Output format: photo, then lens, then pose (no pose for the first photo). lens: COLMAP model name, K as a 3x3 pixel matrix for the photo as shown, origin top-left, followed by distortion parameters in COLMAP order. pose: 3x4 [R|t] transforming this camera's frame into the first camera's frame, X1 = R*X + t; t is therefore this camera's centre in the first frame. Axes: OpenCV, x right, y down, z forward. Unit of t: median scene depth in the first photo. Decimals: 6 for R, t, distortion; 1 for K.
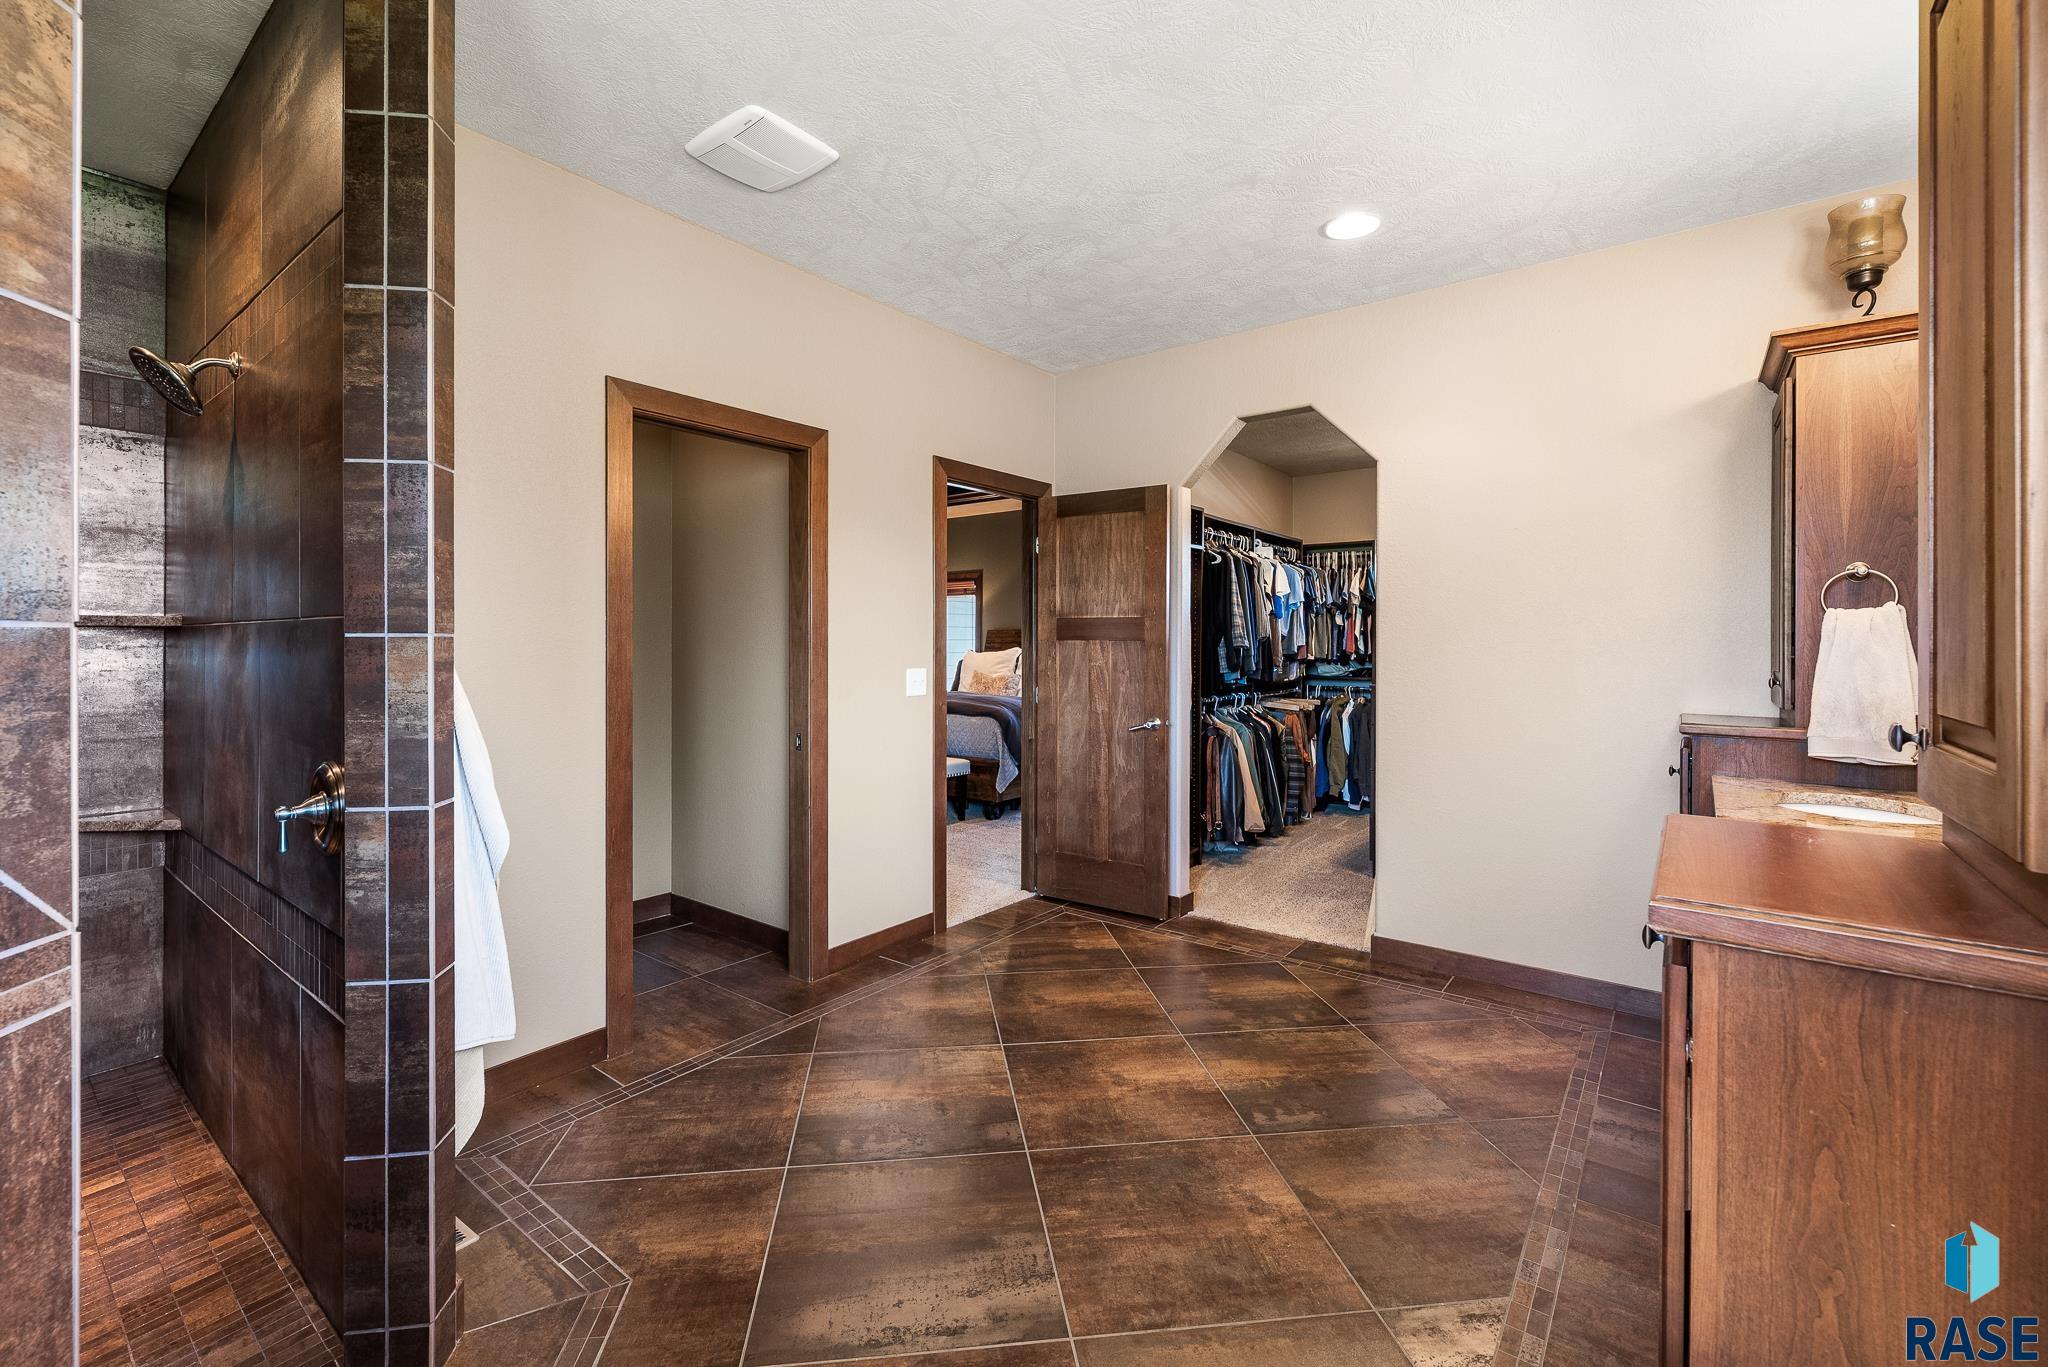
lens RADIAL K [[854.5, 0, 1016.6], [0, 854.5, 670.3], [0, 0, 1]] dist [0.000056, -0.000105]
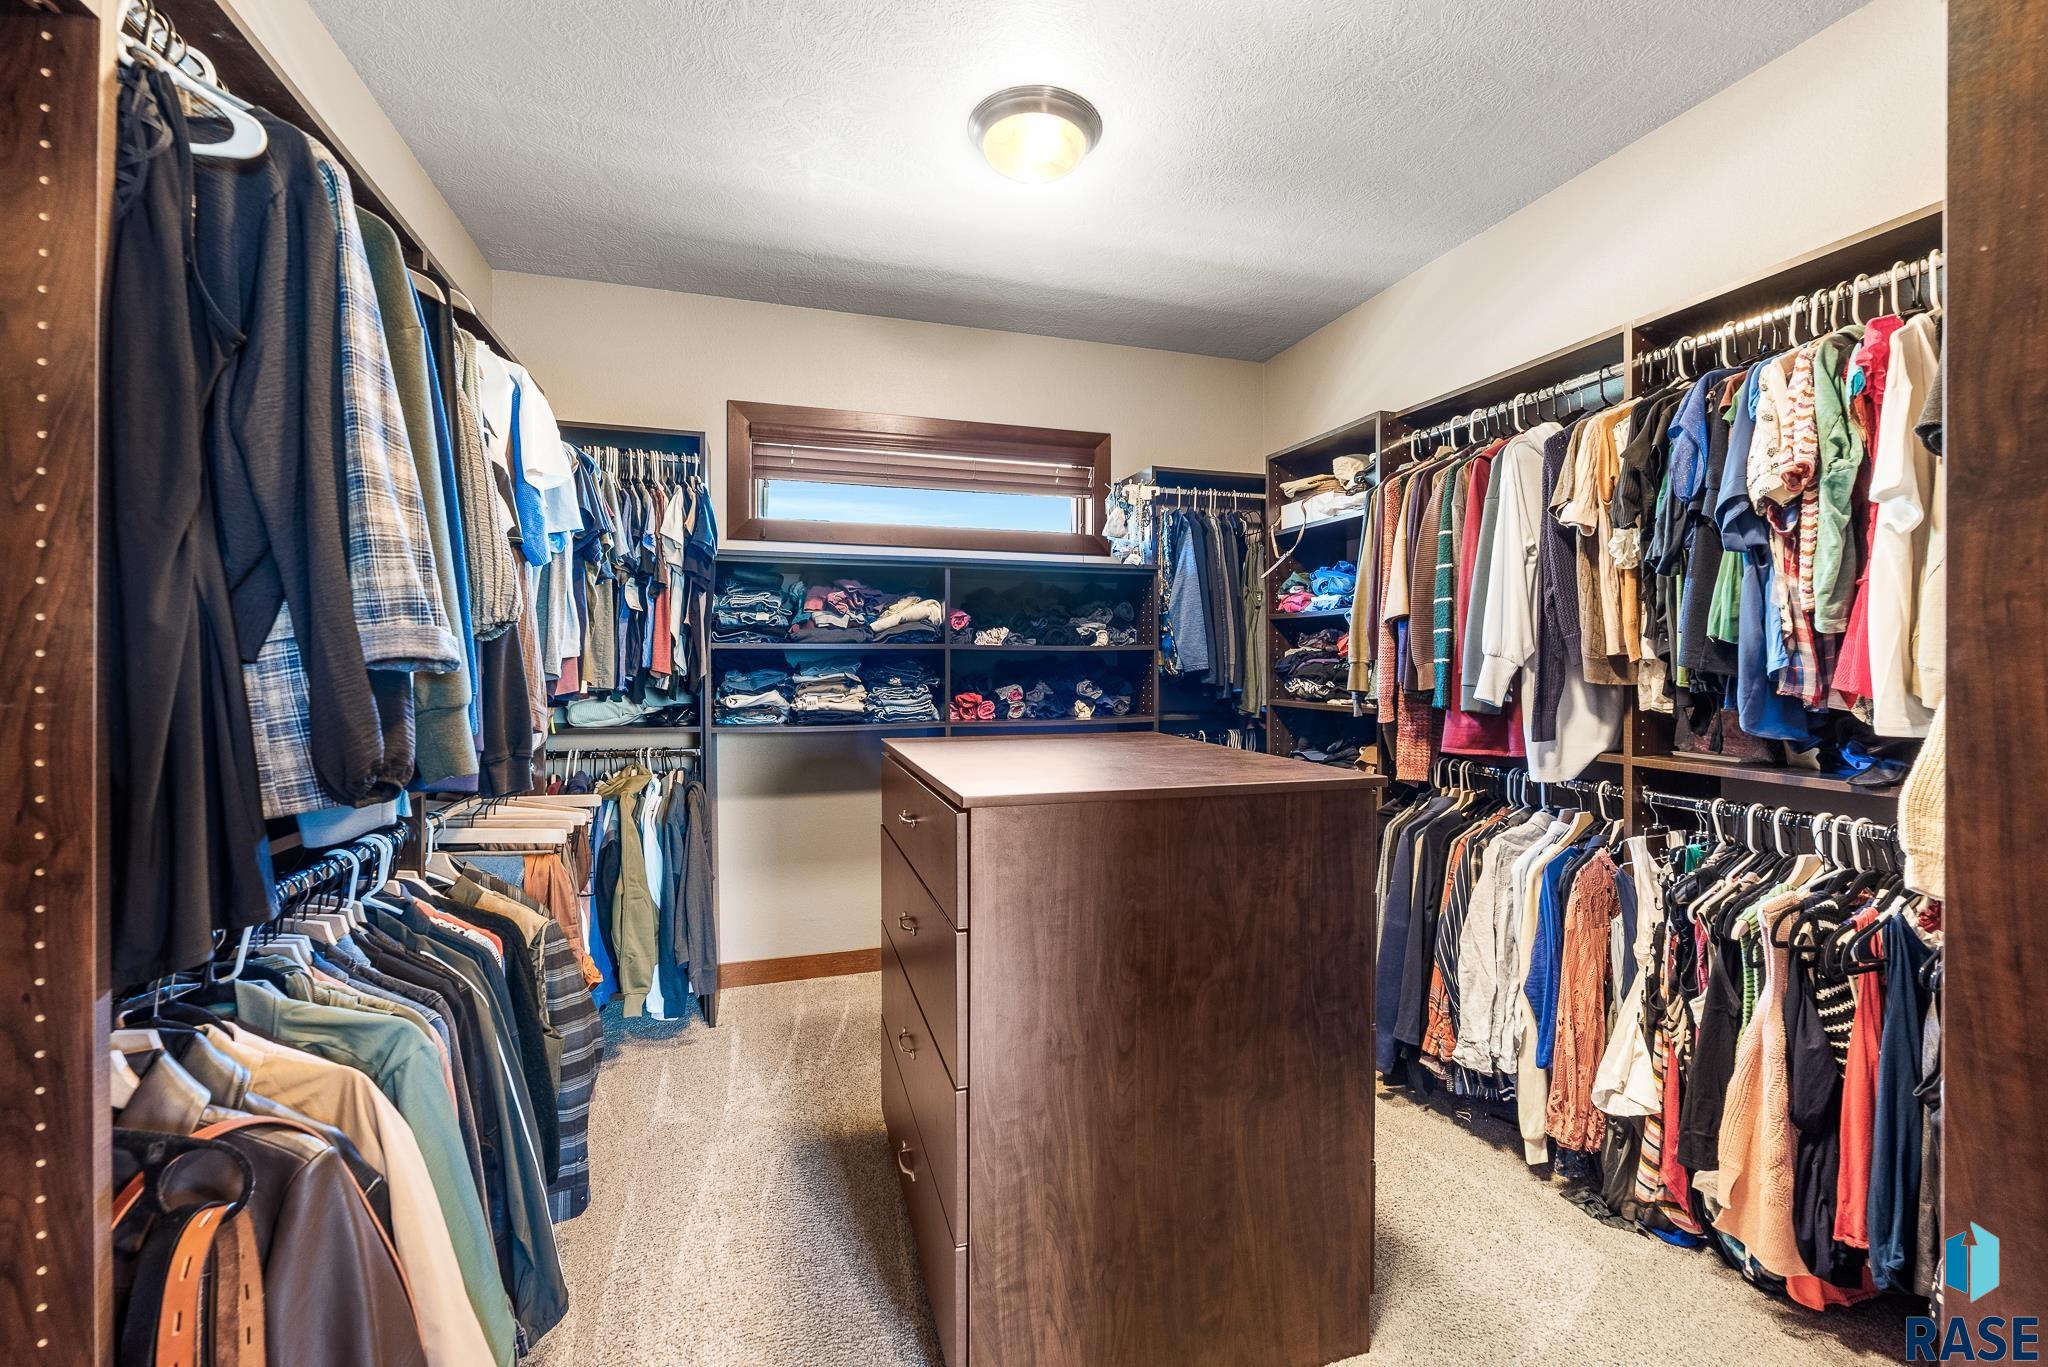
lens RADIAL K [[854.5, 0, 1016.6], [0, 854.5, 670.3], [0, 0, 1]] dist [0.000056, -0.000105]
pose [[0.589935, -0.002058, 0.807448, 0.159699], [0.009527, 0.999945, -0.004412, -0.020248], [-0.807395, 0.010295, 0.589922, 0.655732]]
